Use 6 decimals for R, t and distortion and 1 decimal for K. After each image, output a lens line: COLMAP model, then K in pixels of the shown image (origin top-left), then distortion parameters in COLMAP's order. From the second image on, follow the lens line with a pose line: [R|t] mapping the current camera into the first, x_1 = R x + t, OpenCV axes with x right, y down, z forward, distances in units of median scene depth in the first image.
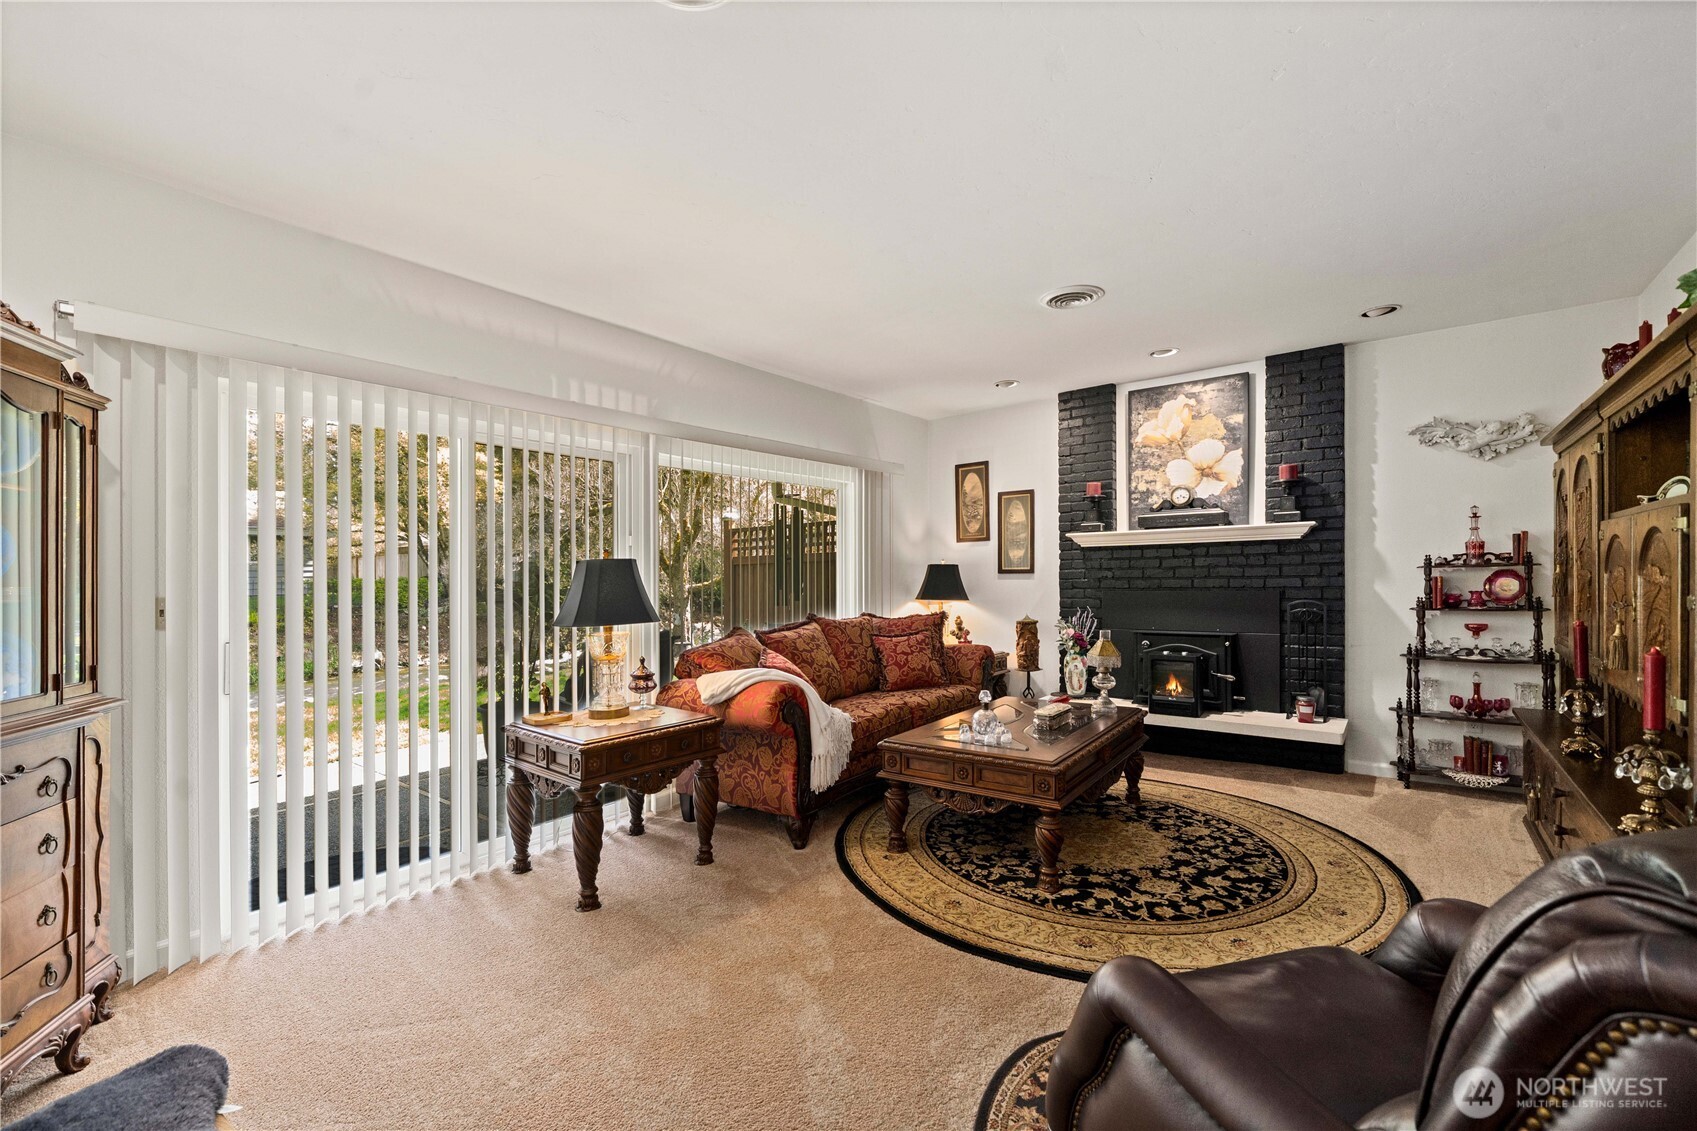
lens RADIAL K [[709.0, 0, 851.4], [0, 709.0, 570.9], [0, 0, 1]] dist [-0.002276, 0.000443]
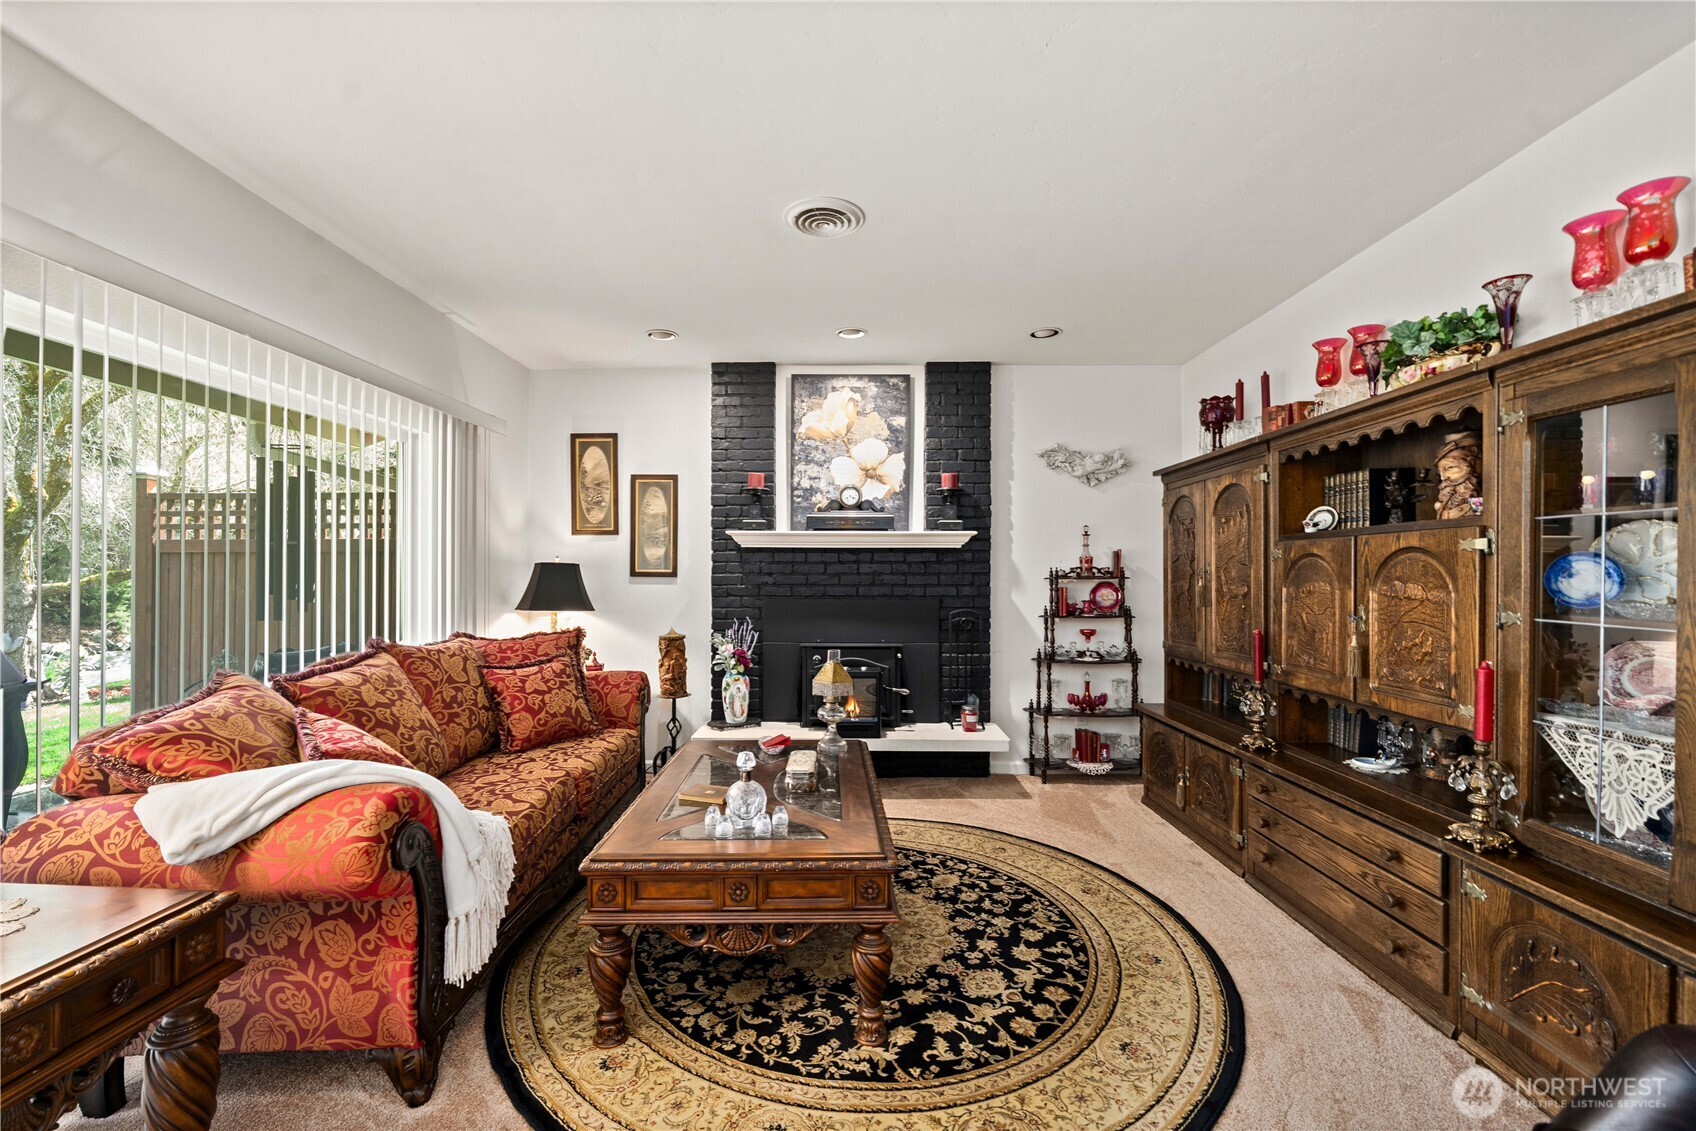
lens RADIAL K [[708.5, 0, 842.9], [0, 708.5, 583.3], [0, 0, 1]] dist [-0.002276, 0.000443]
pose [[0.802942, 0.013040, 0.595915, -0.107266], [-0.020541, 0.999772, 0.005800, 0.002554], [-0.595703, -0.016898, 0.803027, 0.317125]]
